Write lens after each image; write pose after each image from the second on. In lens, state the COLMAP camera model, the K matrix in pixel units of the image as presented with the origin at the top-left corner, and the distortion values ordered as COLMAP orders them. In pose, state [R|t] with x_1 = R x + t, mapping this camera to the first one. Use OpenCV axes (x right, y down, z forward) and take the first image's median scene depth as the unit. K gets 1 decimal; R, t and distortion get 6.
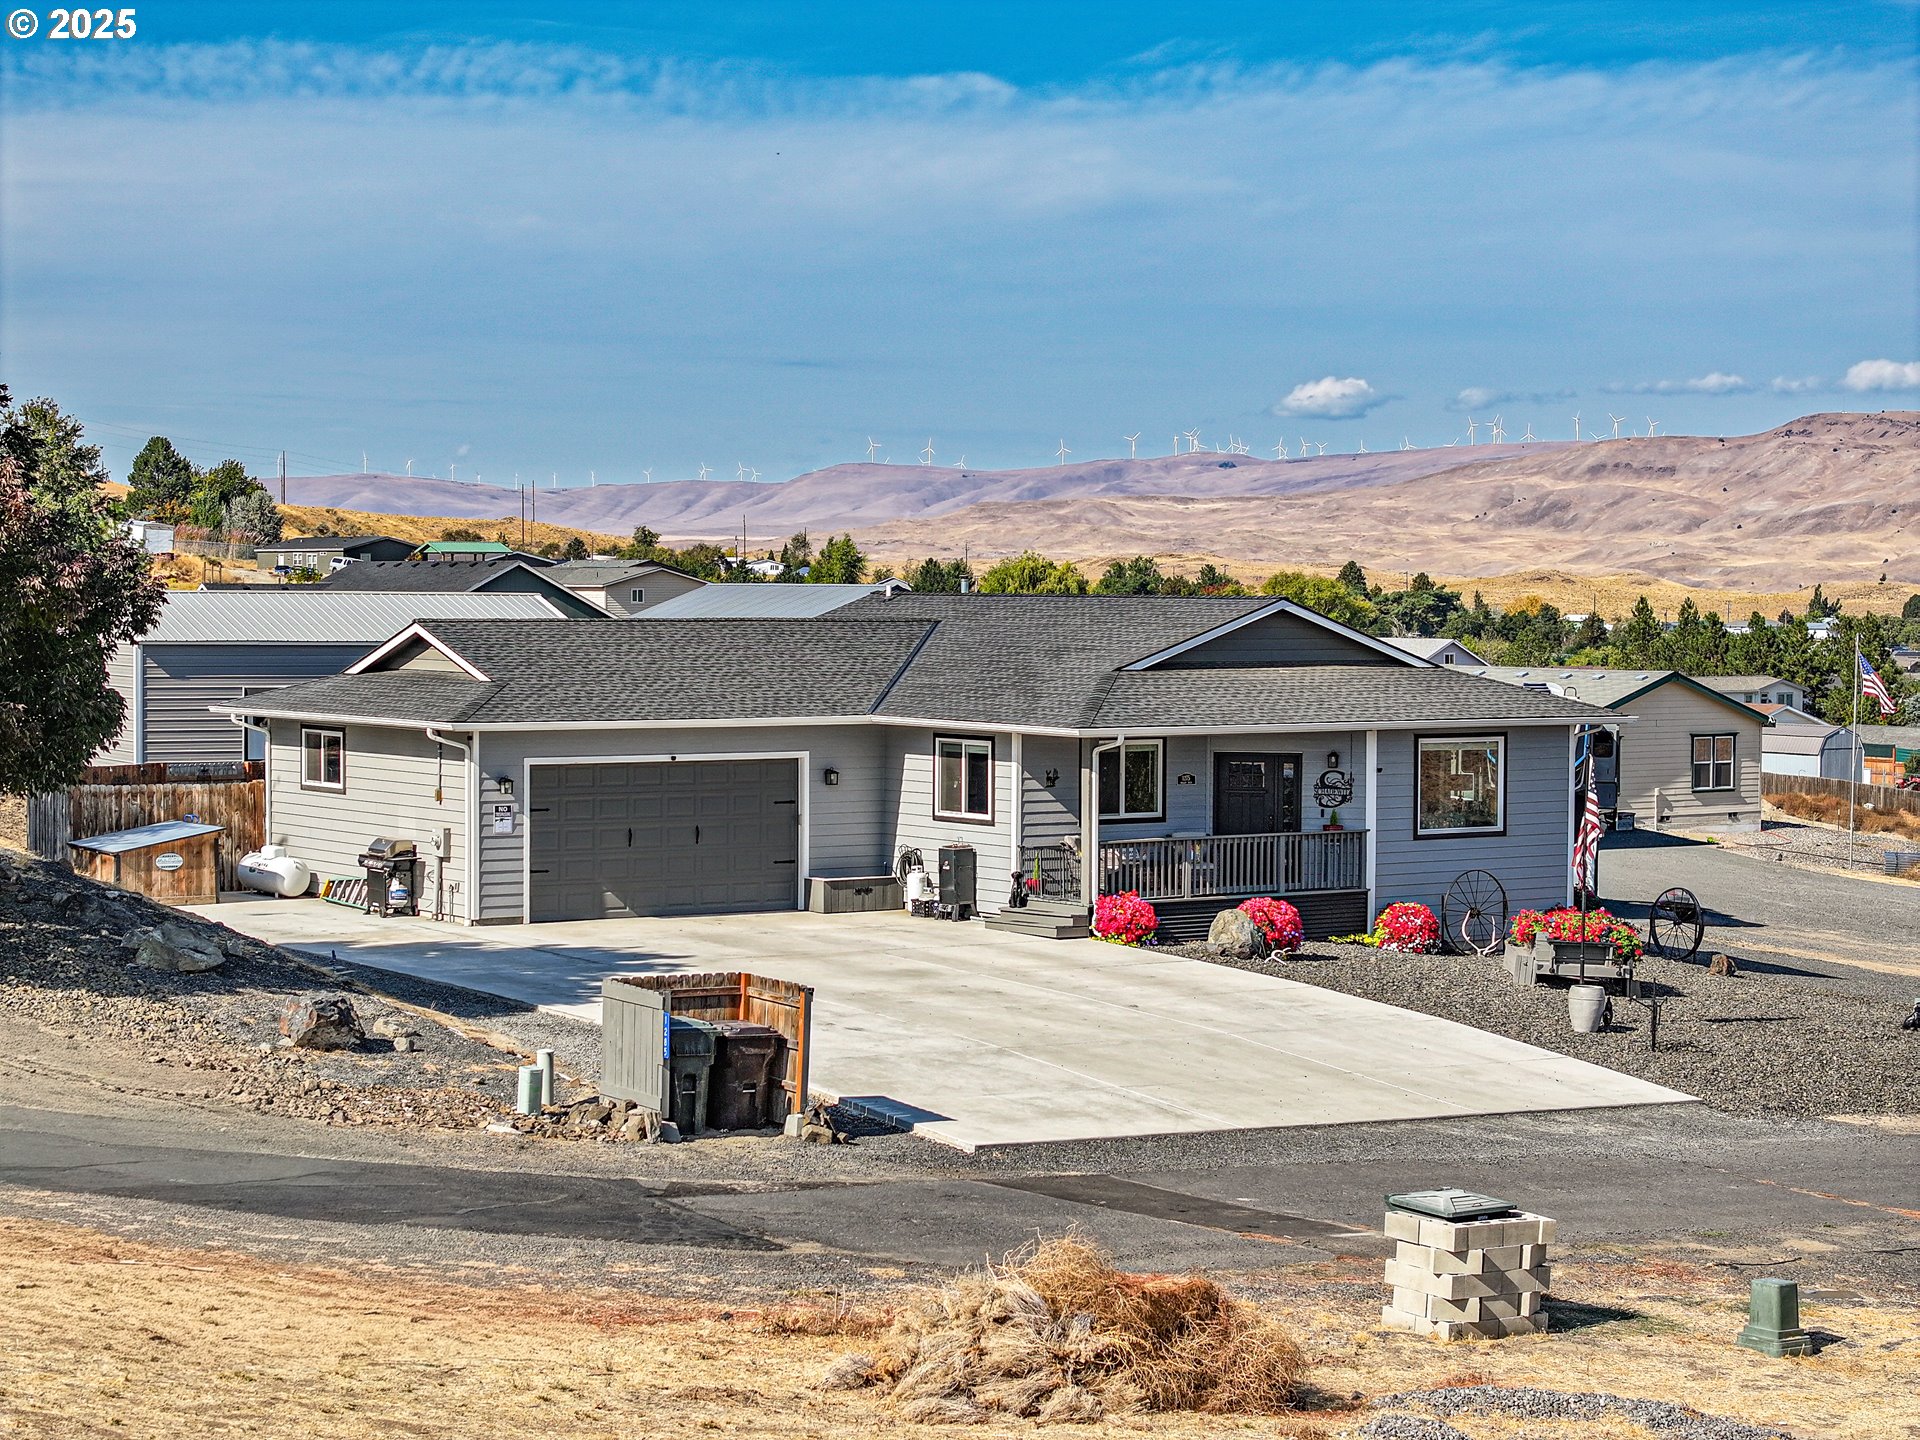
lens RADIAL K [[3834.4, 0, 962.6], [0, 3834.4, 720.6], [0, 0, 1]] dist [-0.143638, 0.007953]
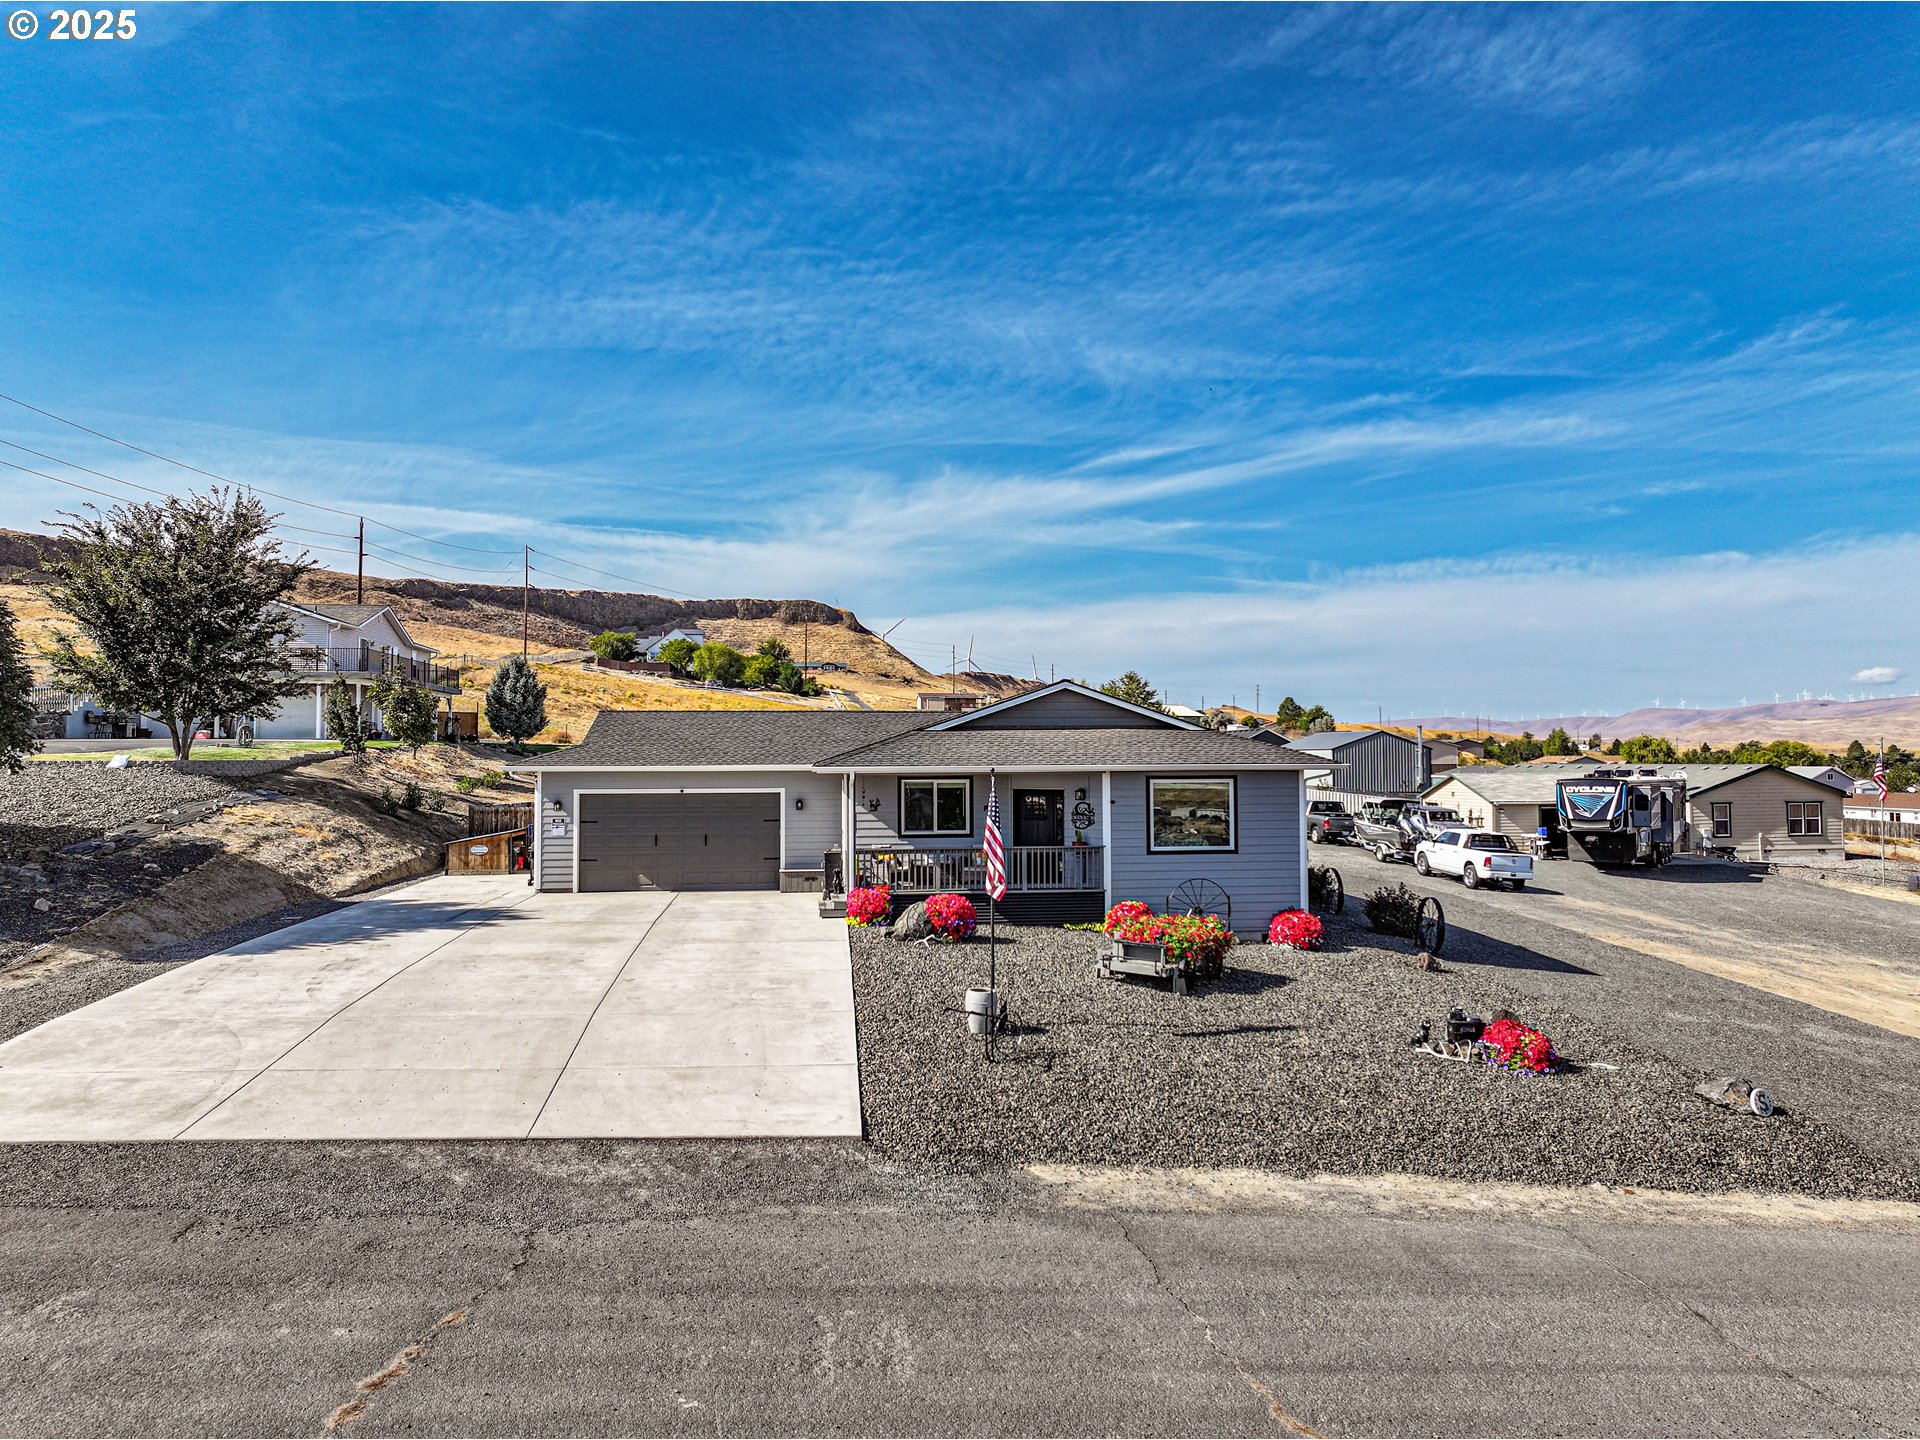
lens RADIAL K [[1357.3, 0, 971.4], [0, 1357.3, 714.2], [0, 0, 1]] dist [0.005168, -0.000948]
pose [[0.880505, -0.024958, -0.473380, 0.290031], [-0.007723, 0.997725, -0.066969, 0.014431], [0.473975, 0.062622, 0.878309, 0.547187]]
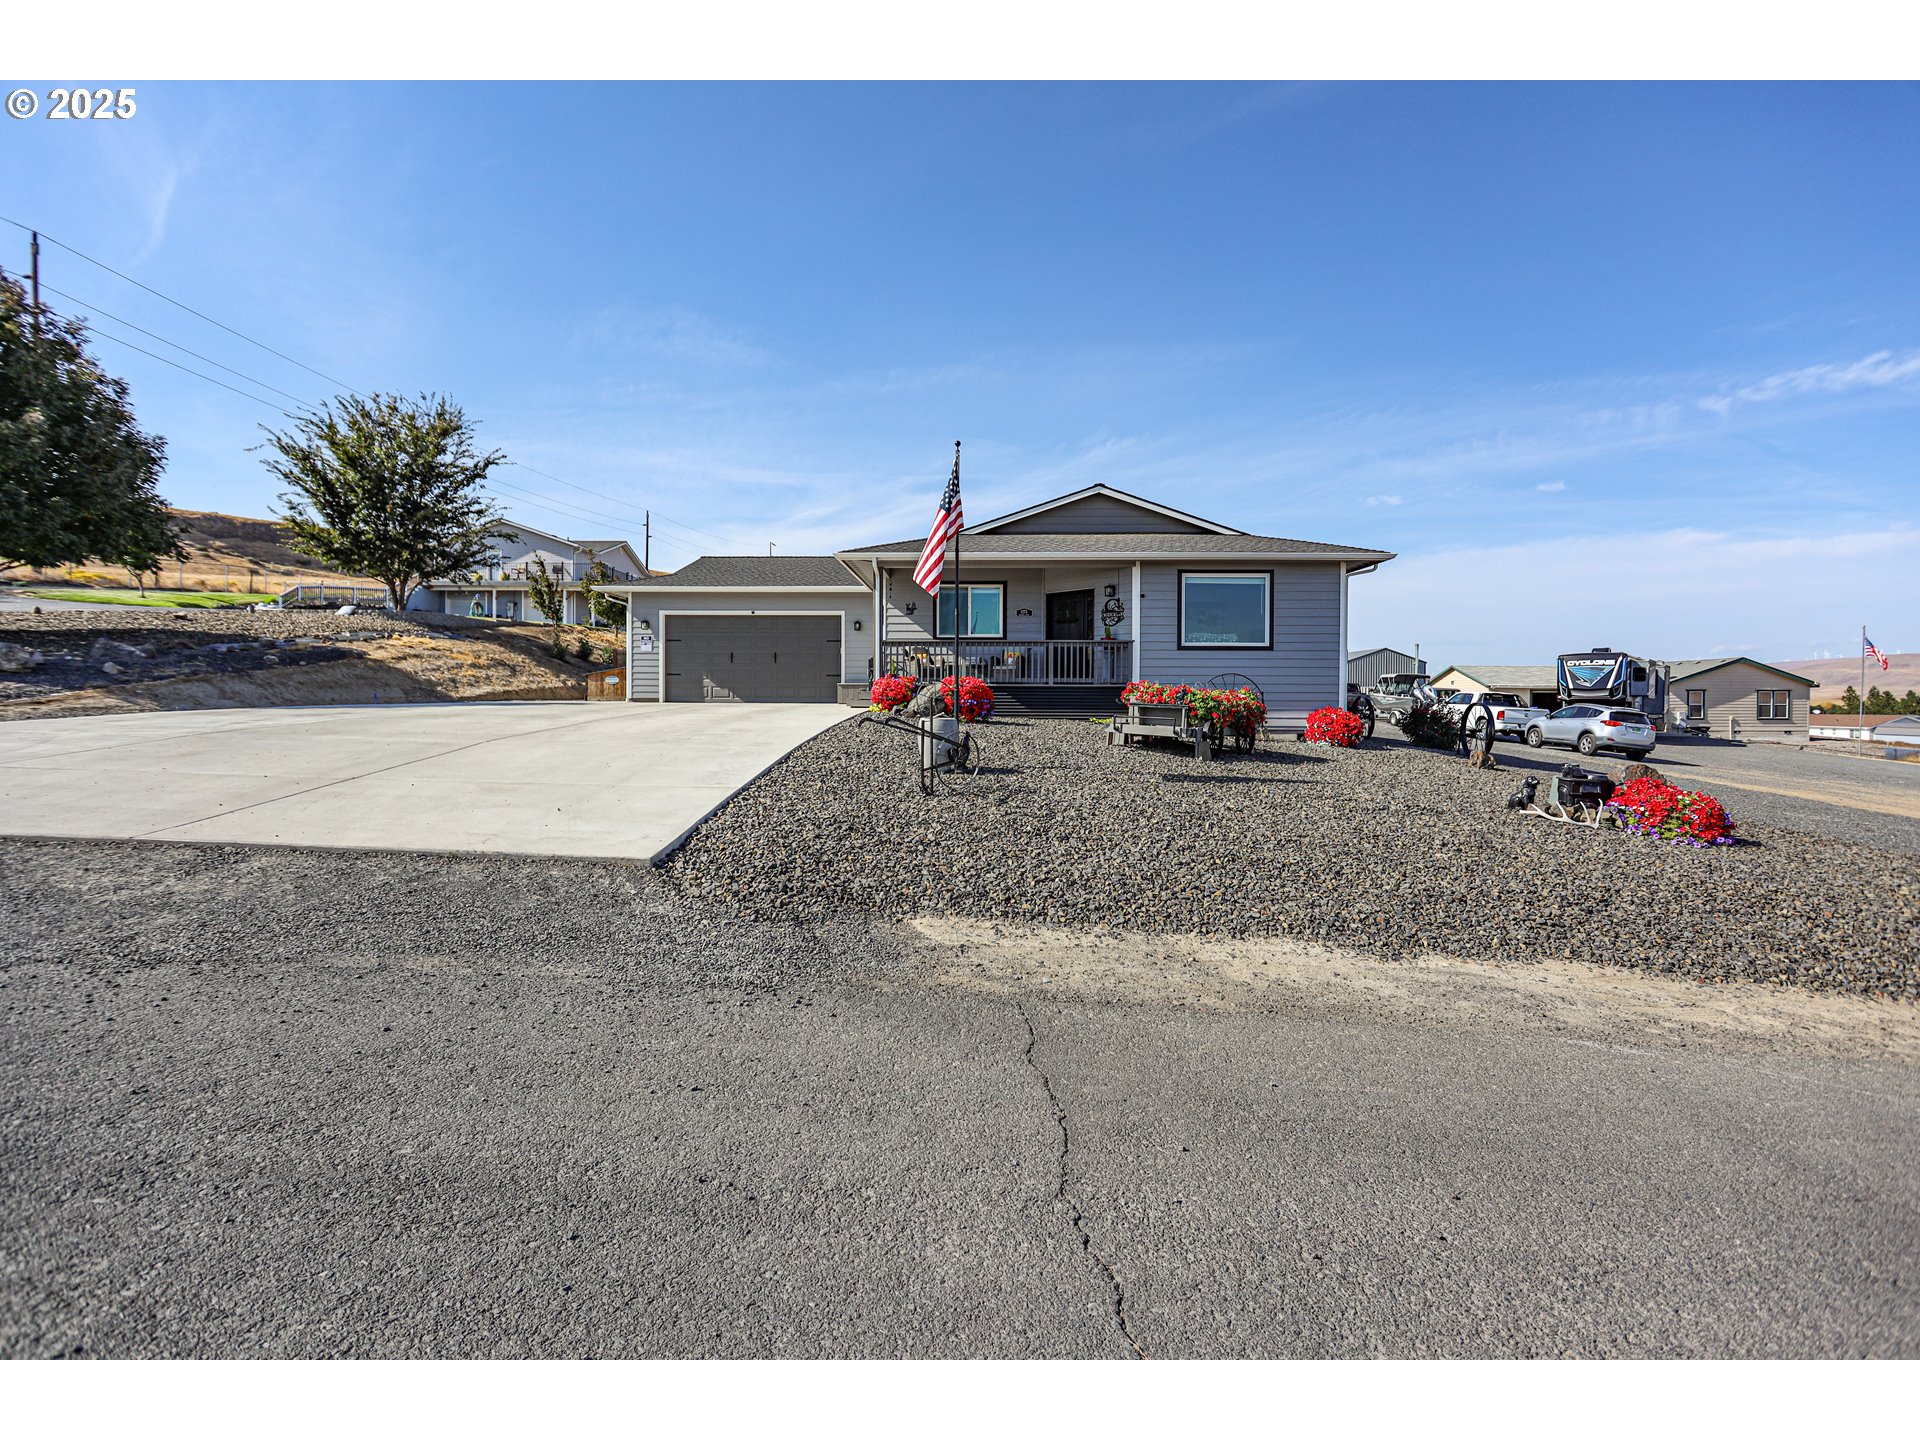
lens RADIAL K [[908.9, 0, 964.0], [0, 908.9, 712.6], [0, 0, 1]] dist [-0.001742, 0.000994]
pose [[0.812753, 0.005213, -0.582585, 0.240492], [-0.021201, 0.999562, -0.020634, 0.060748], [0.582222, 0.029122, 0.812508, 0.701024]]
